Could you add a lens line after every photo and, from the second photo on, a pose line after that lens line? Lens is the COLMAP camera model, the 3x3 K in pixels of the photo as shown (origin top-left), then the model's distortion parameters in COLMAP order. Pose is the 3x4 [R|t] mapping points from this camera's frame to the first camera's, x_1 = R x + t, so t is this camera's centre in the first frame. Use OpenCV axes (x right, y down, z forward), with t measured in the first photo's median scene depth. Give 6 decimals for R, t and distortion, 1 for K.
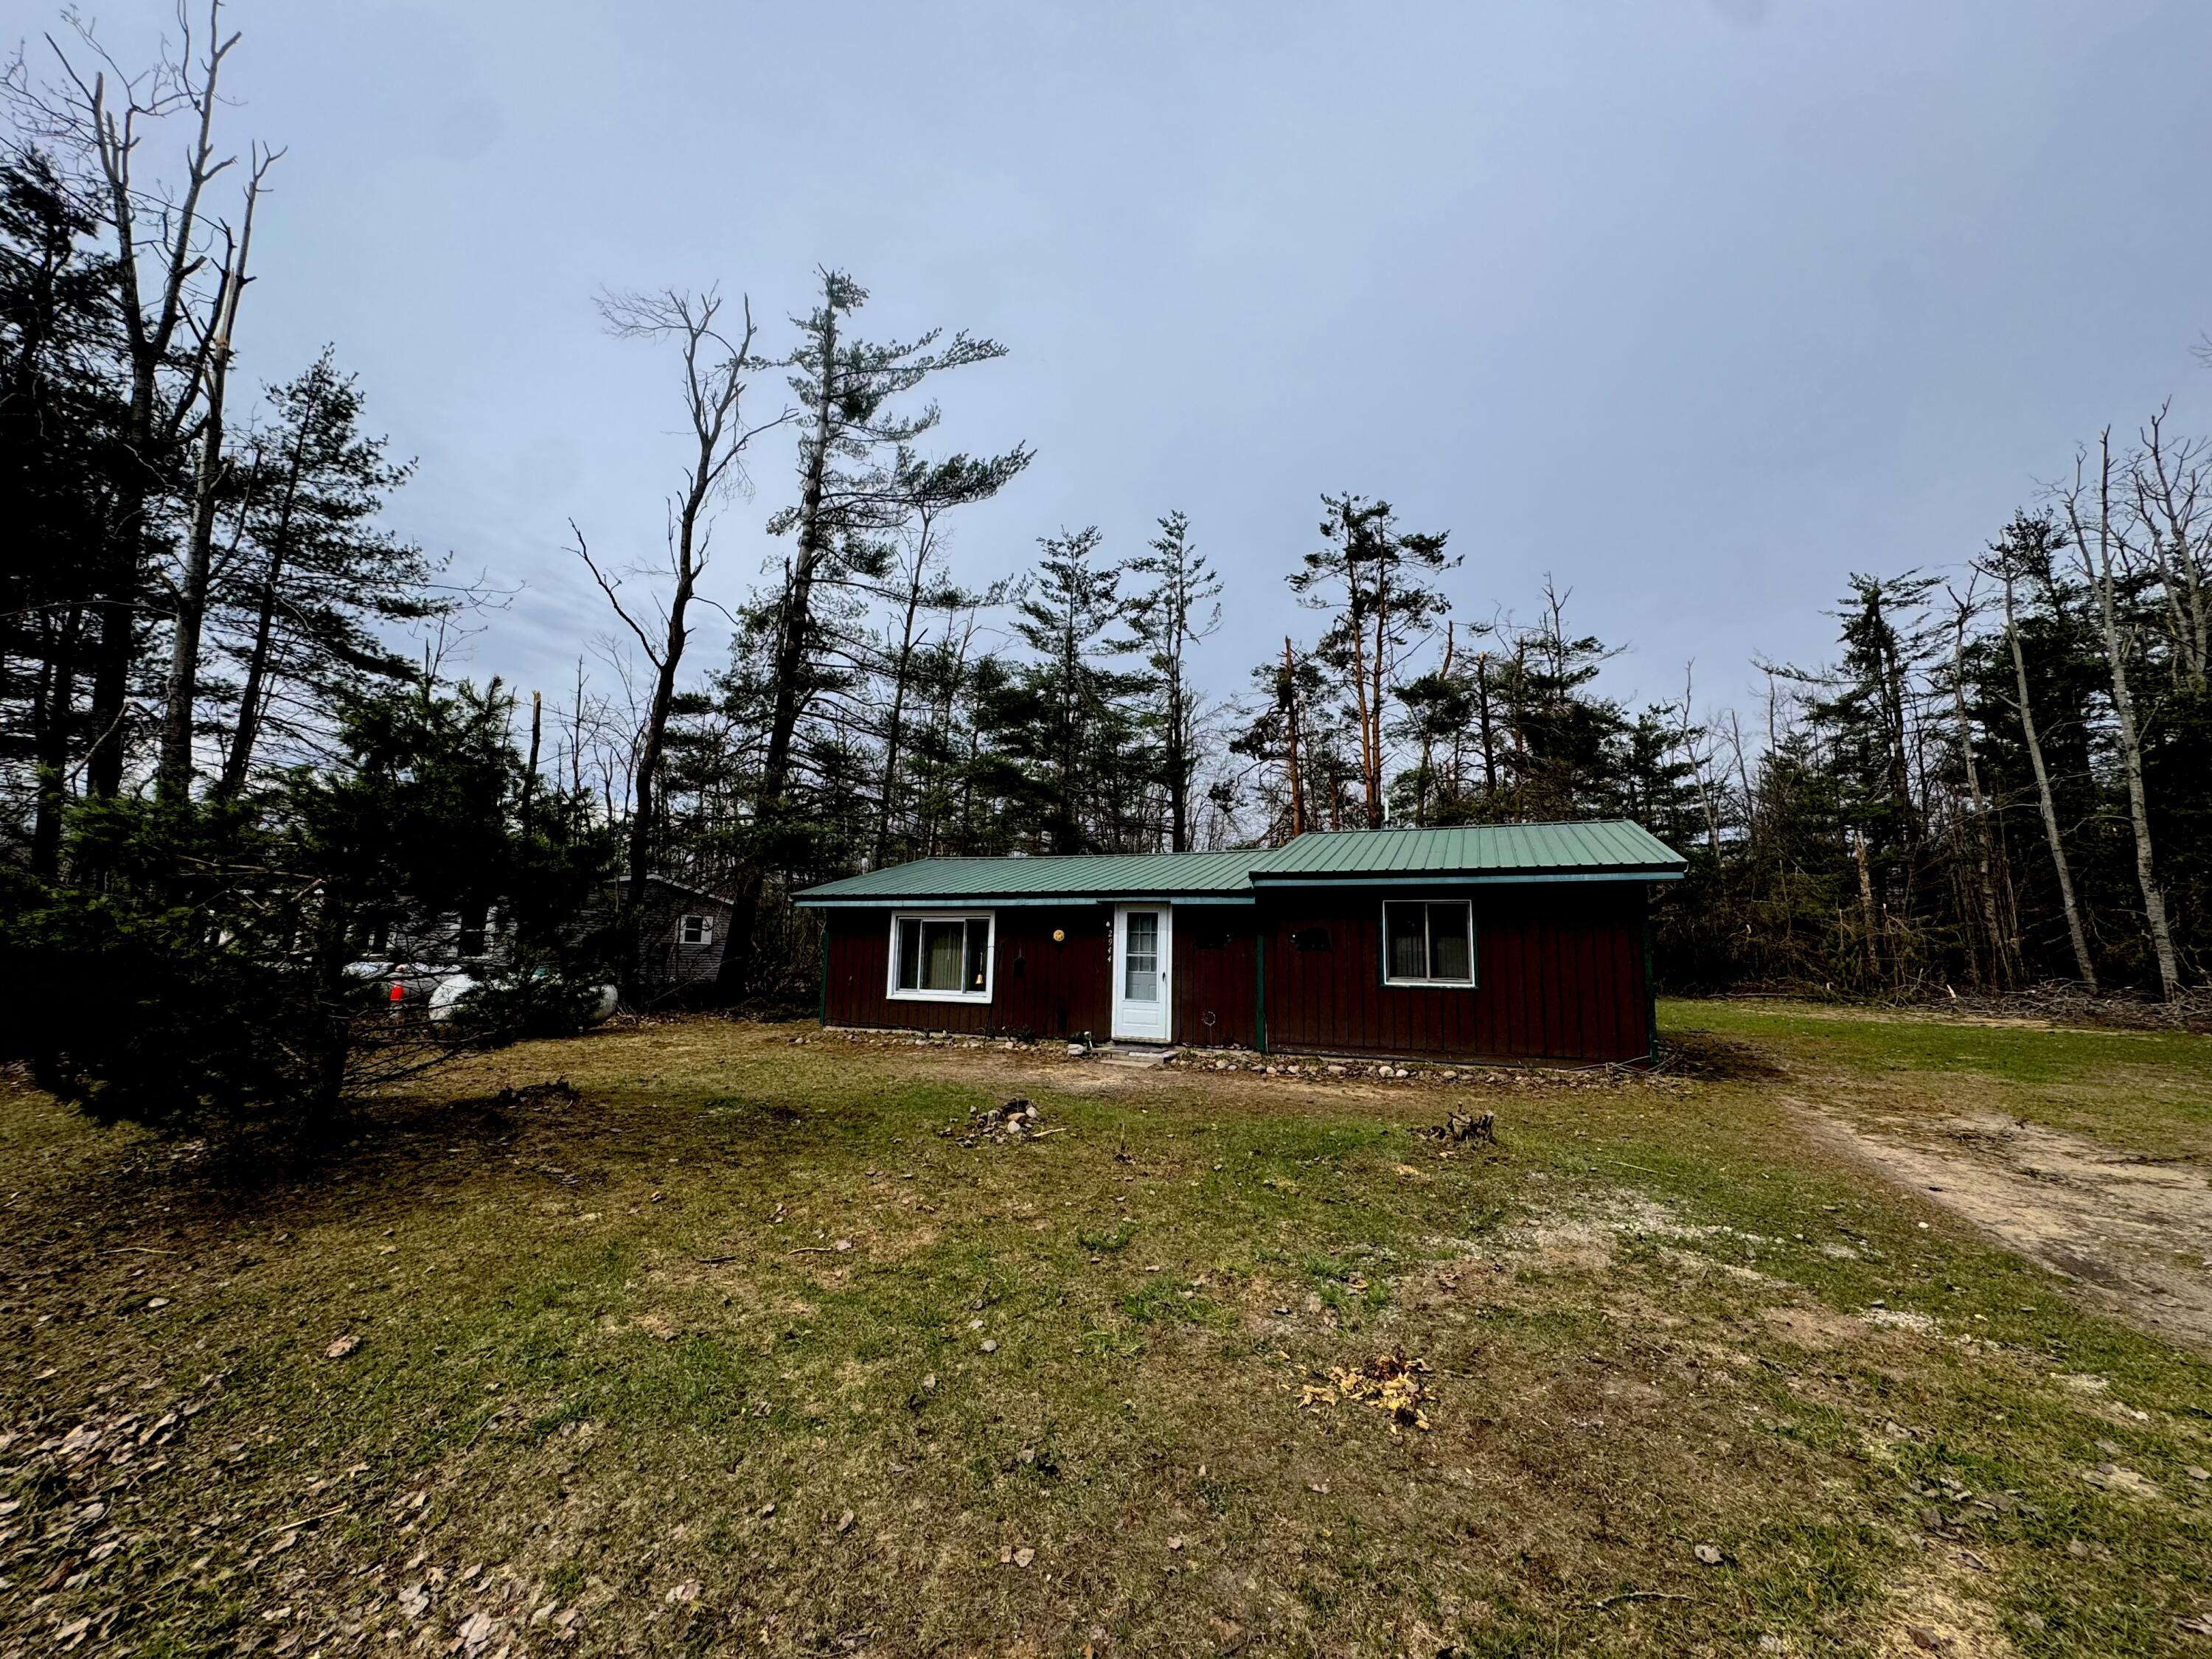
lens RADIAL K [[886.7, 0, 1103.0], [0, 886.7, 819.6], [0, 0, 1]] dist [-0.002274, -0.000336]
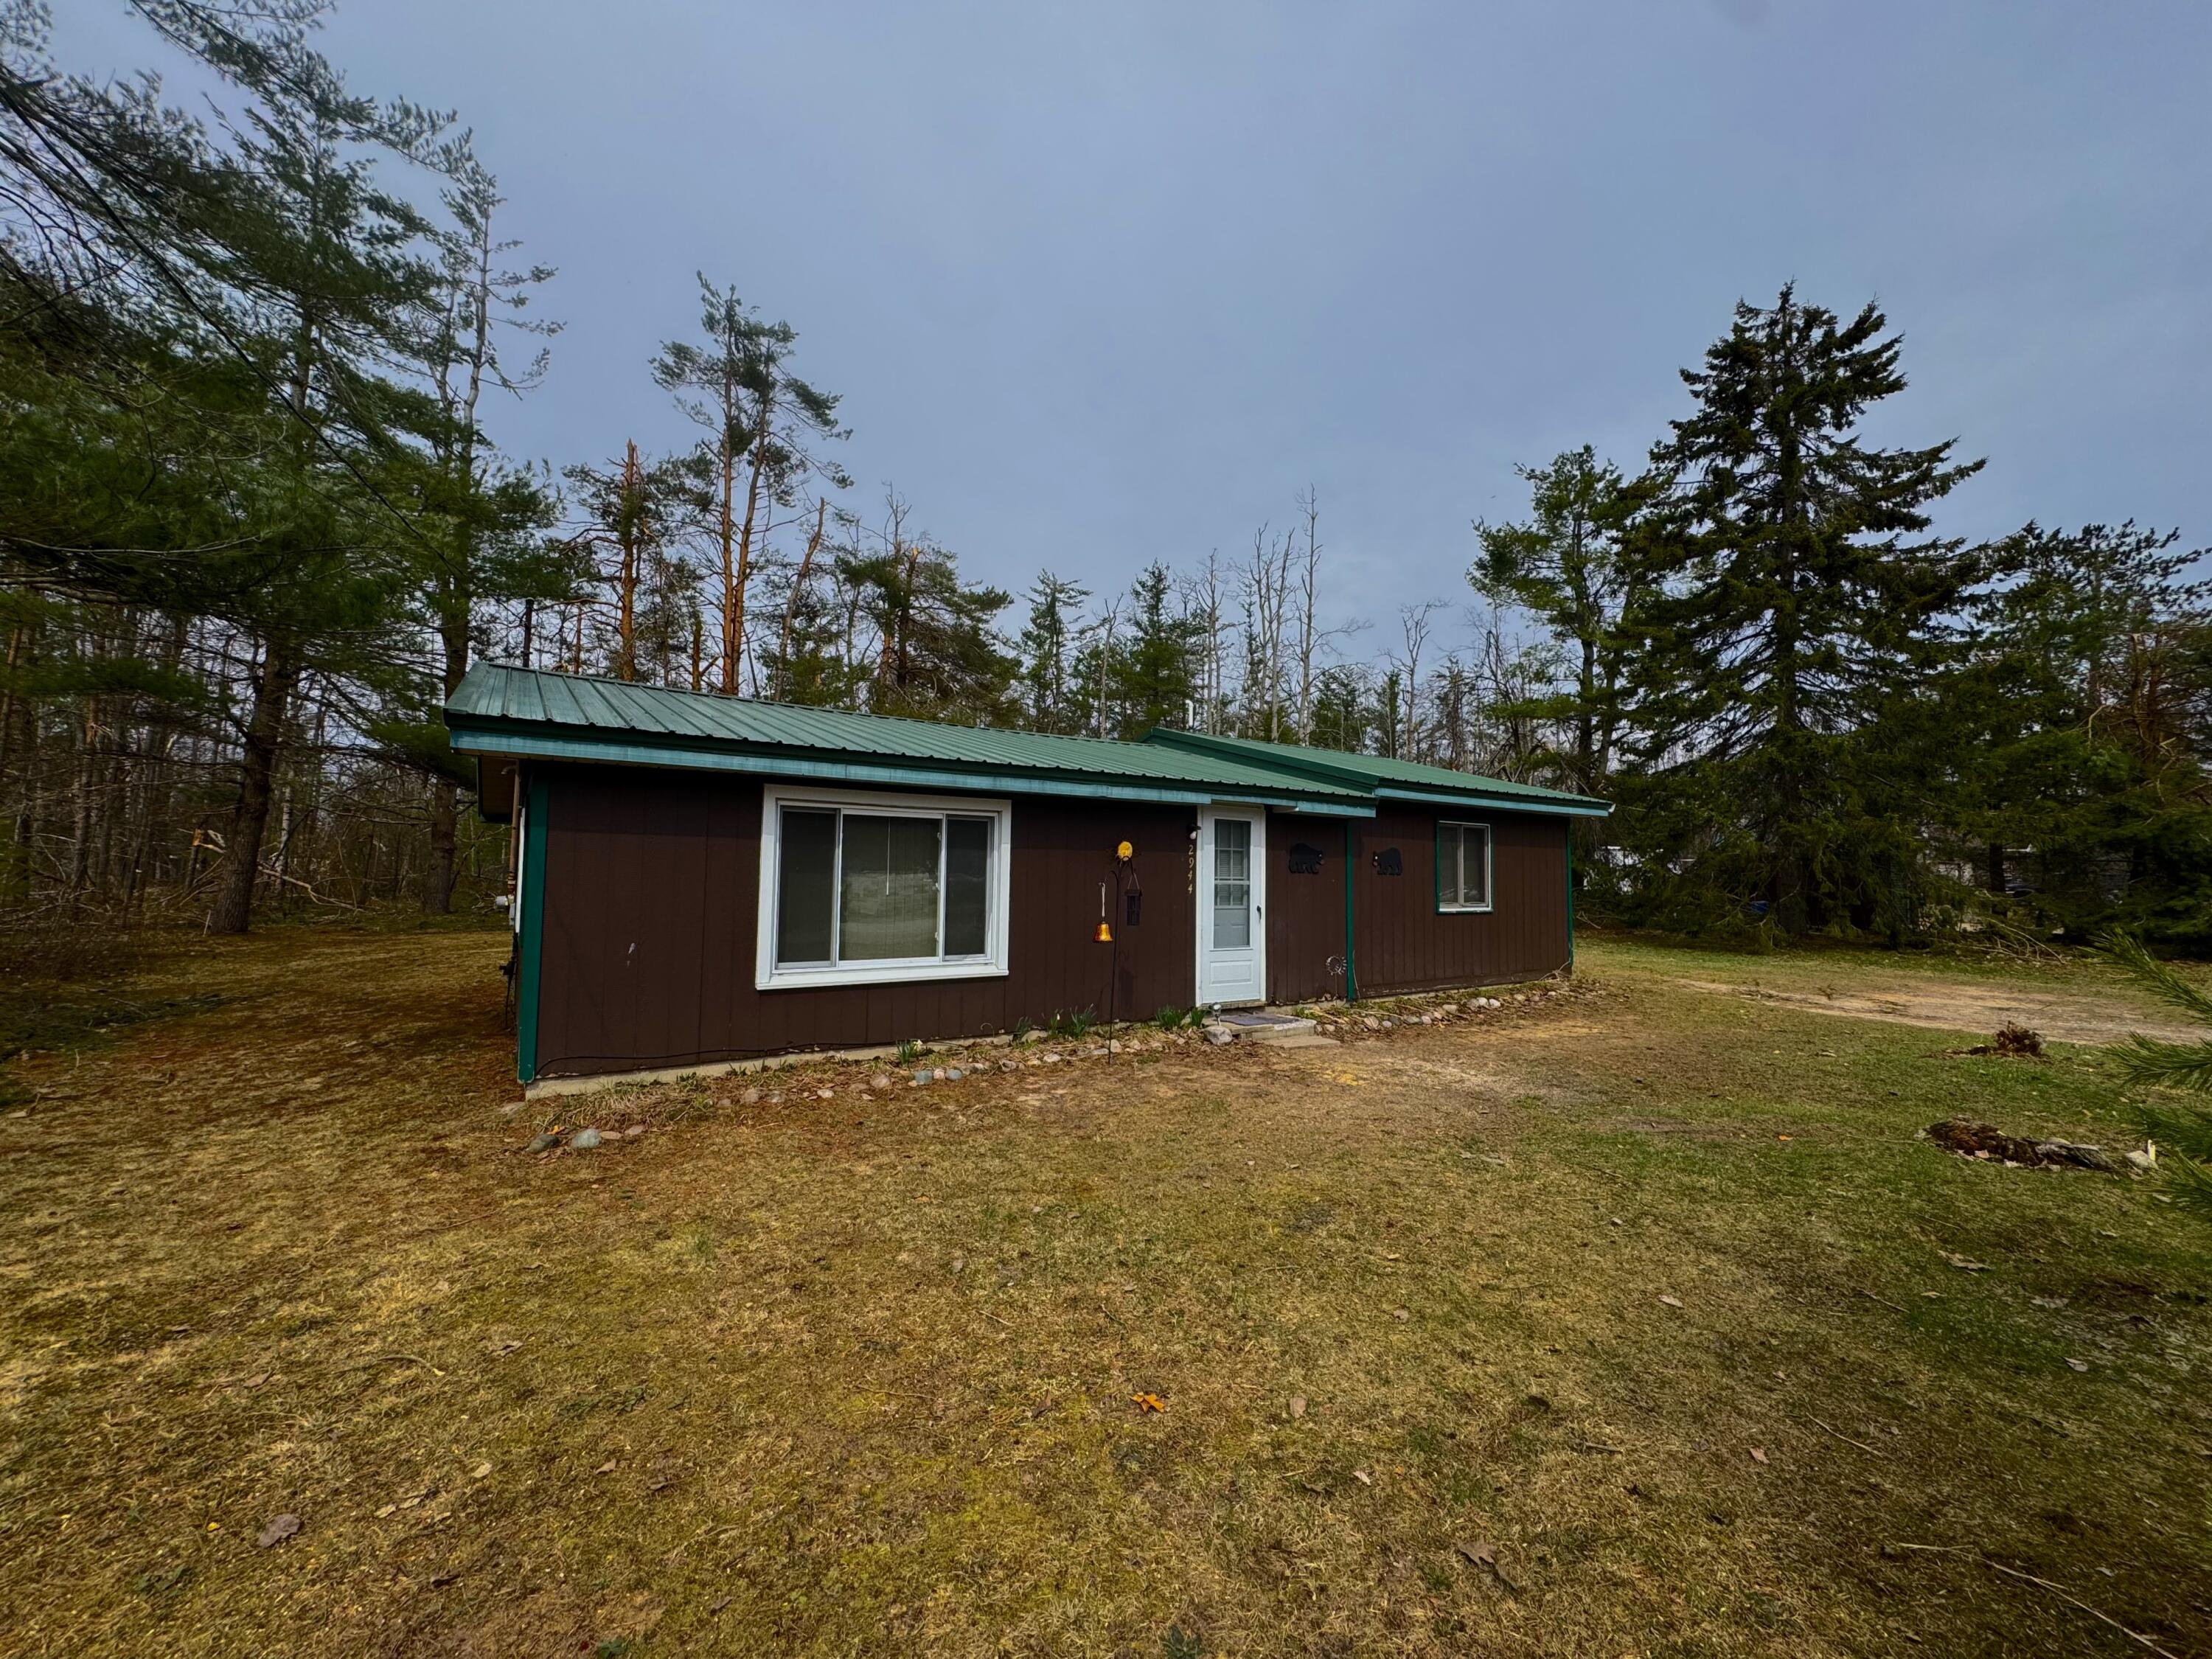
lens RADIAL K [[879.9, 0, 1107.5], [0, 879.9, 833.3], [0, 0, 1]] dist [-0.001782, -0.000035]
pose [[0.536594, 0.032782, 0.843203, -0.193745], [-0.131143, 0.990344, 0.044954, 0.033266], [-0.833587, -0.134703, 0.535712, 0.245296]]
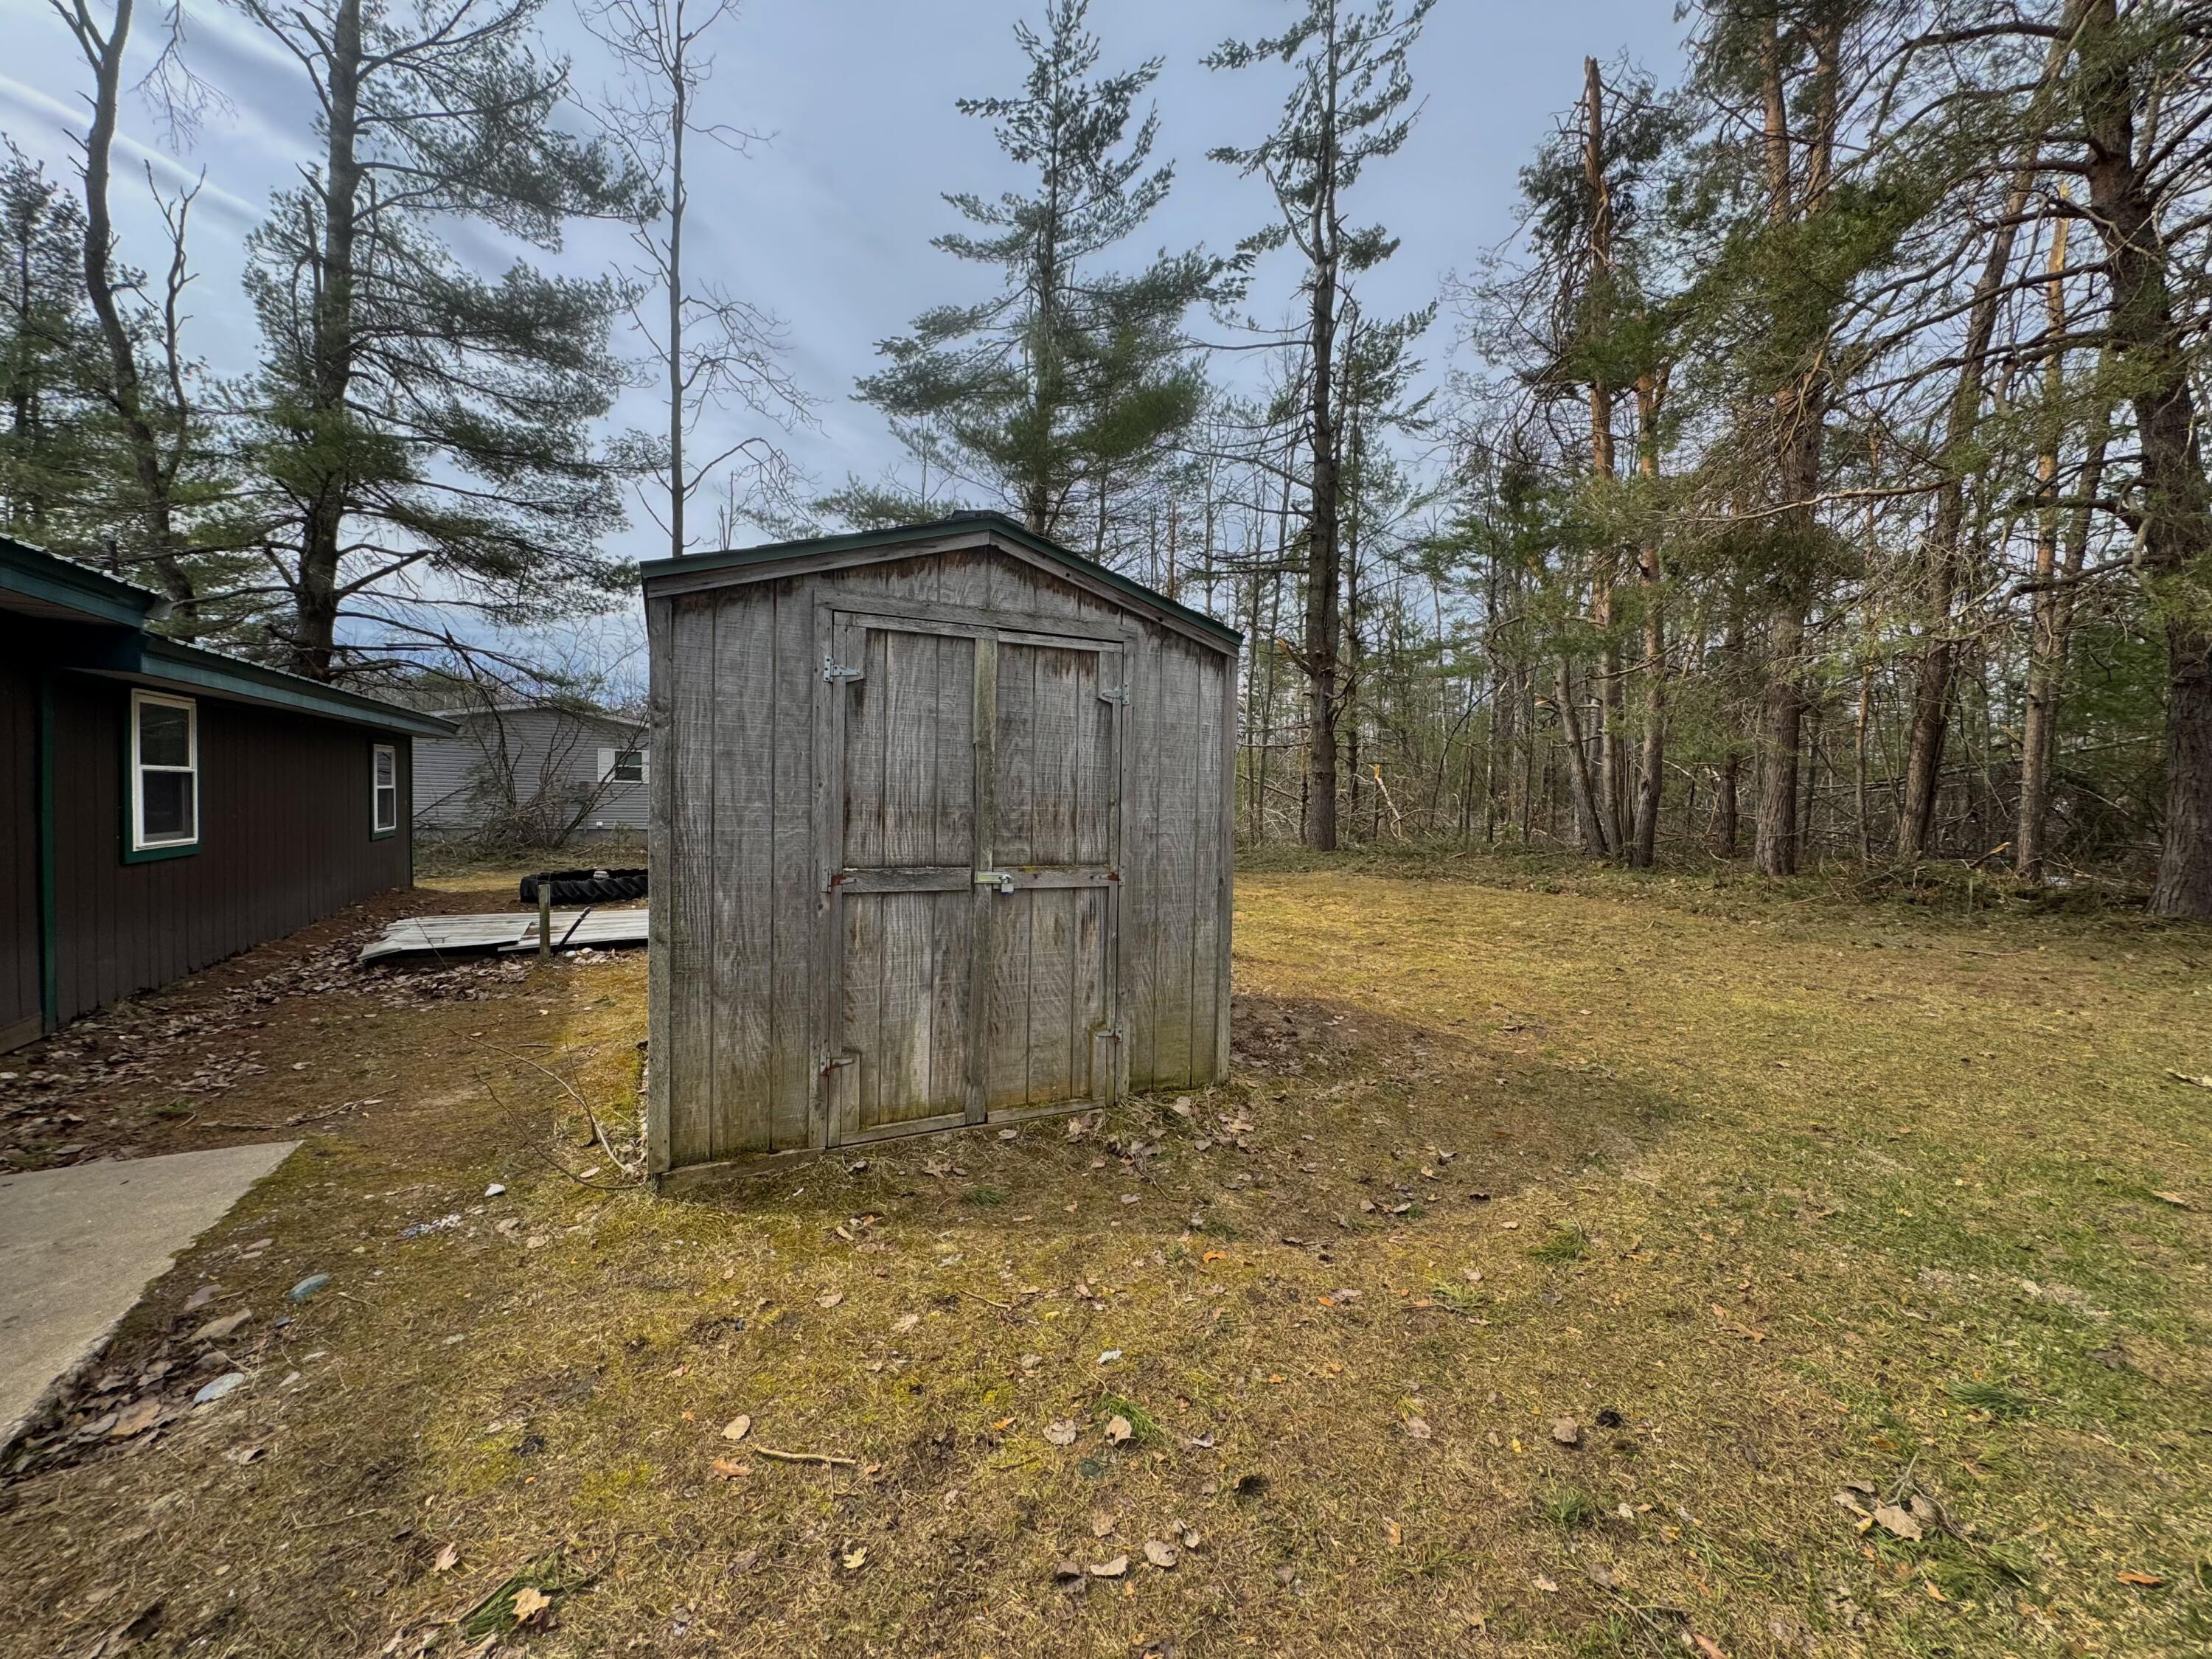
lens RADIAL K [[879.9, 0, 1107.5], [0, 879.9, 833.3], [0, 0, 1]] dist [-0.001782, -0.000035]
pose [[0.767144, 0.019193, -0.641188, 0.321218], [0.096569, 0.984706, 0.145015, 0.078346], [0.634165, -0.173167, 0.753557, 0.491910]]
